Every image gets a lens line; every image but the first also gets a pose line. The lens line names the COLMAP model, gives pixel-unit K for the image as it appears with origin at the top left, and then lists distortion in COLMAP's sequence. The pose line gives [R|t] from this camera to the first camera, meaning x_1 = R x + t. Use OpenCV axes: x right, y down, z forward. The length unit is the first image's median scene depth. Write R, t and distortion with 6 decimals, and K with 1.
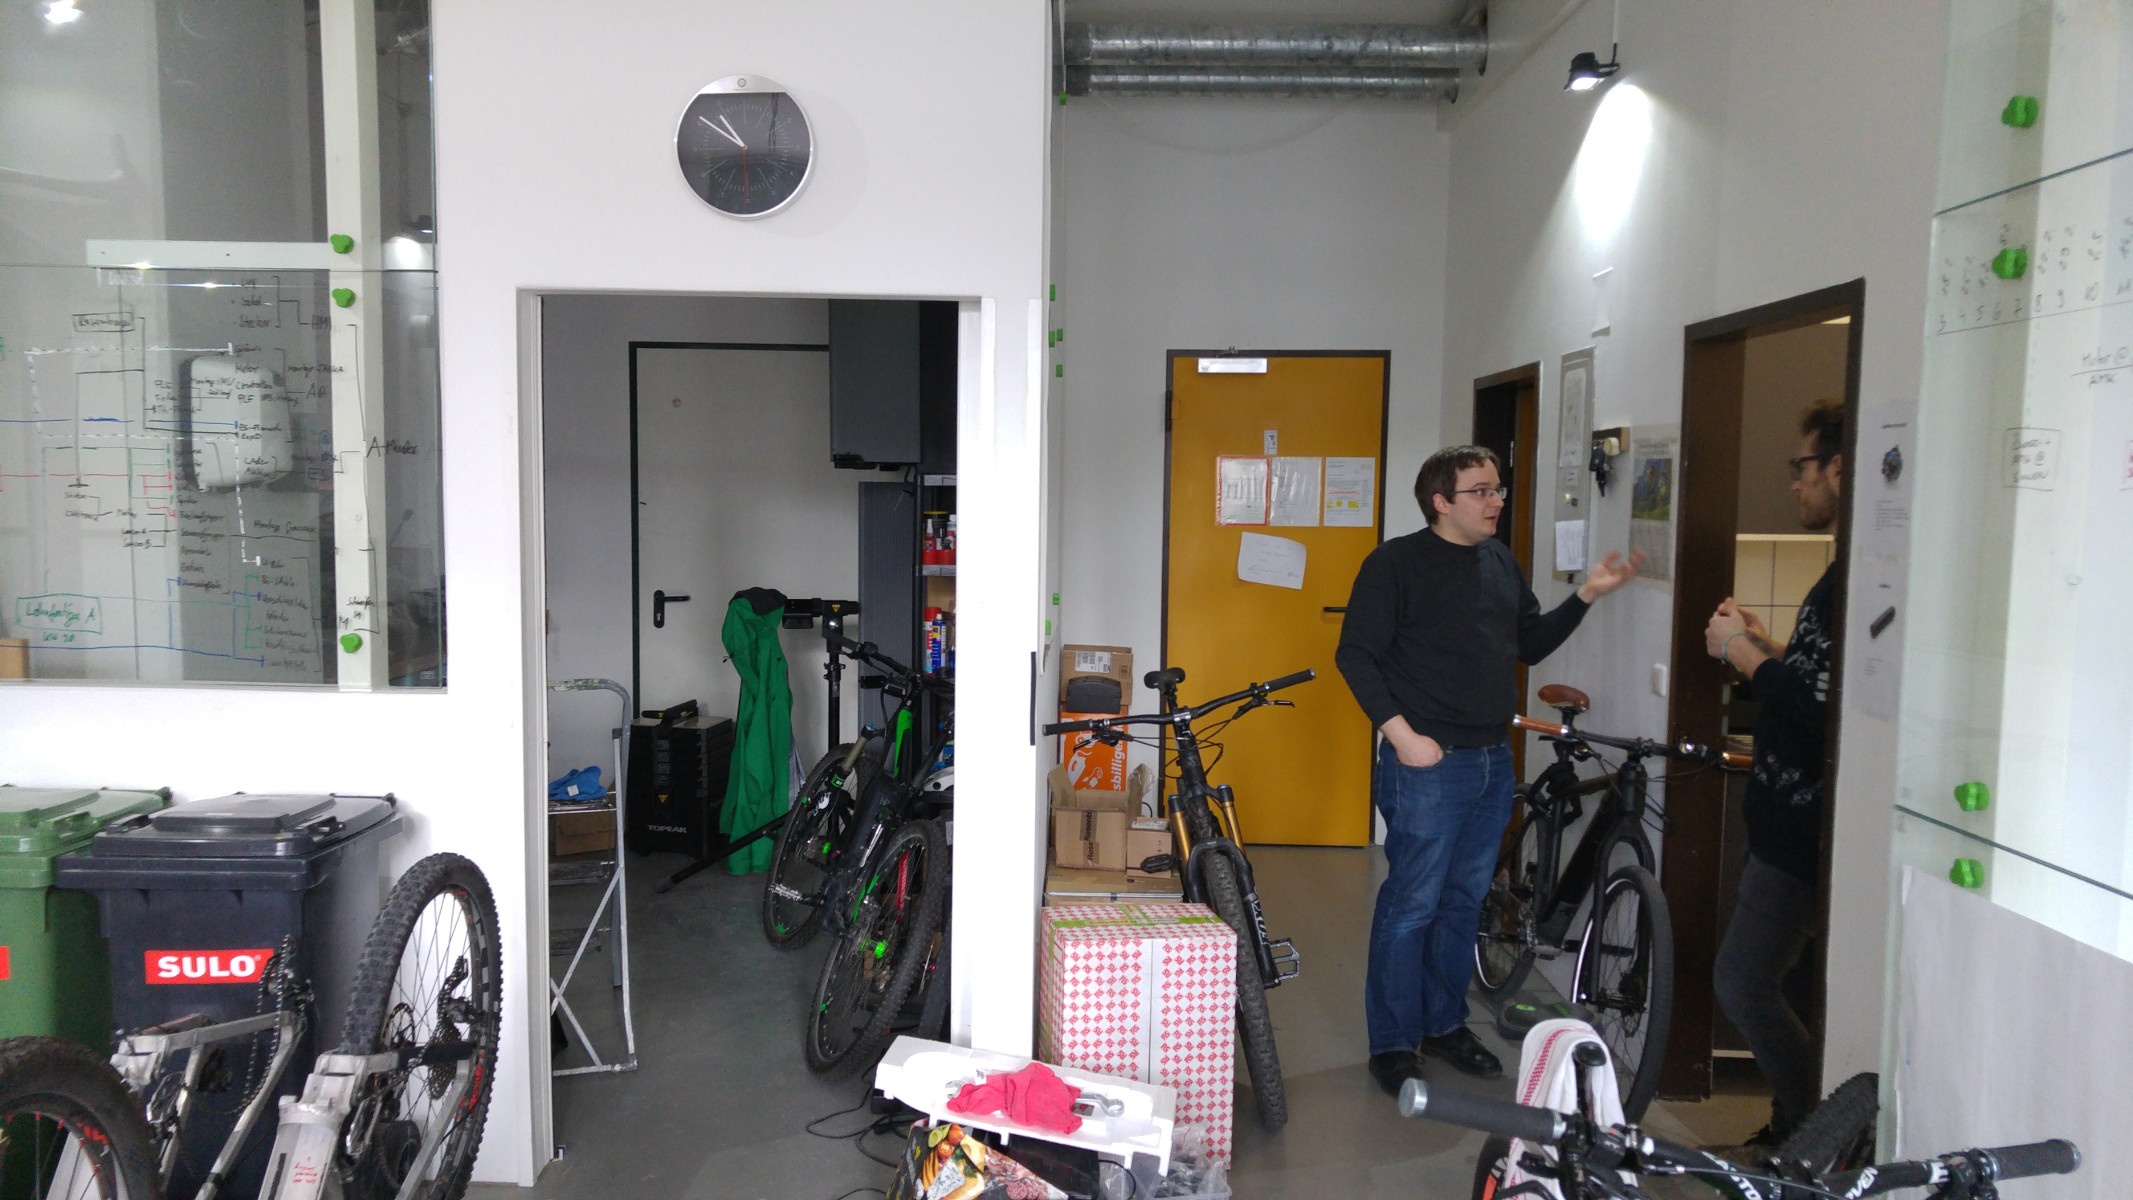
lens RADIAL K [[1460.9, 0, 1071.3], [0, 1460.9, 606.8], [0, 0, 1]] dist [0.012079, -0.001087]
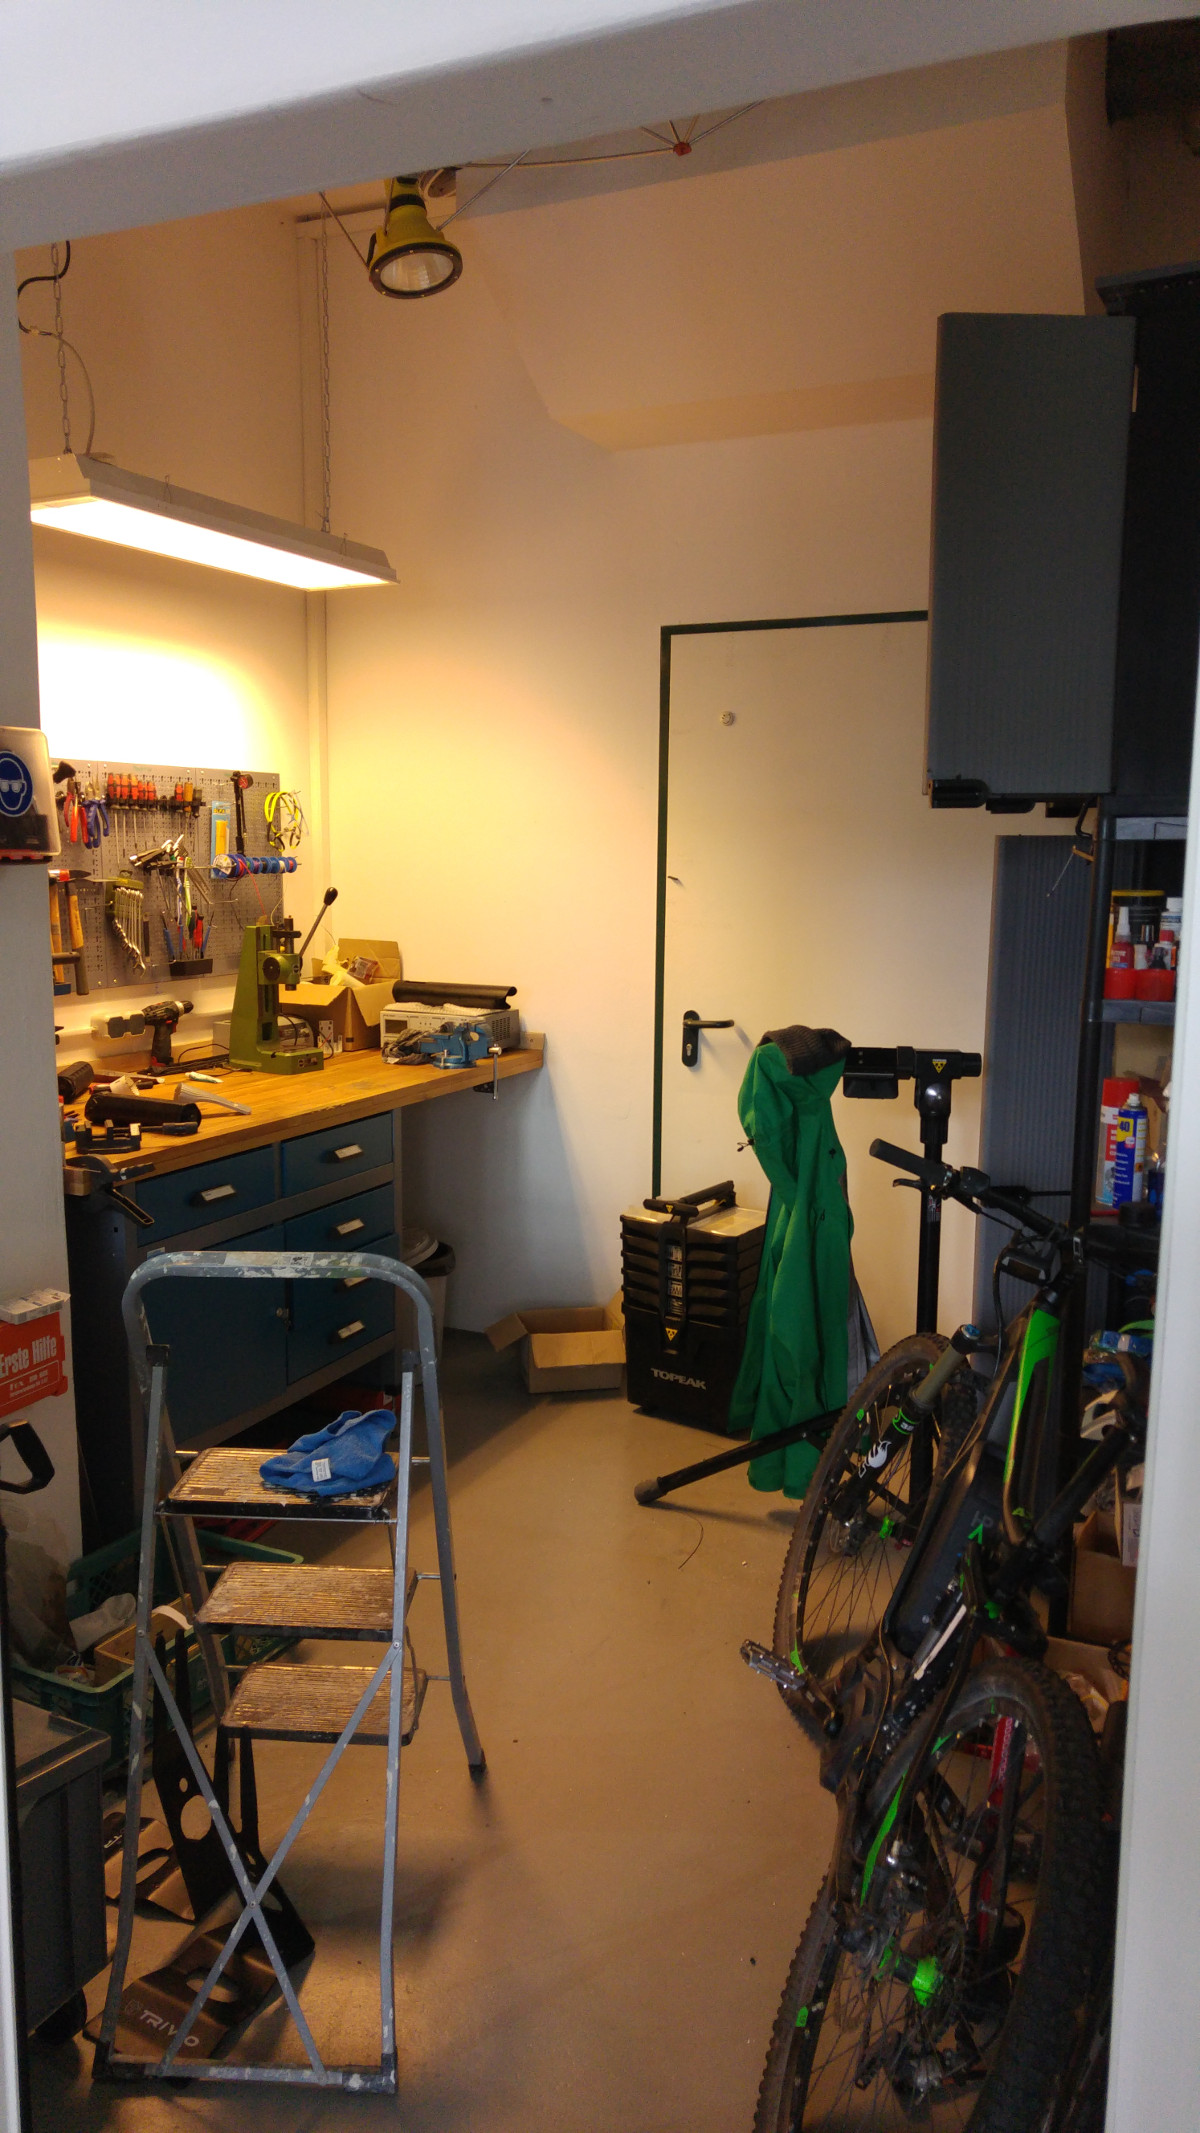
lens RADIAL K [[1460.9, 0, 598.8], [0, 1460.9, 1086.1], [0, 0, 1]] dist [0.012079, -0.001087]
pose [[0.898886, 0.057281, -0.434423, -0.036097], [-0.022820, 0.996193, 0.084137, -0.036063], [0.437589, -0.065716, 0.896771, 0.454602]]
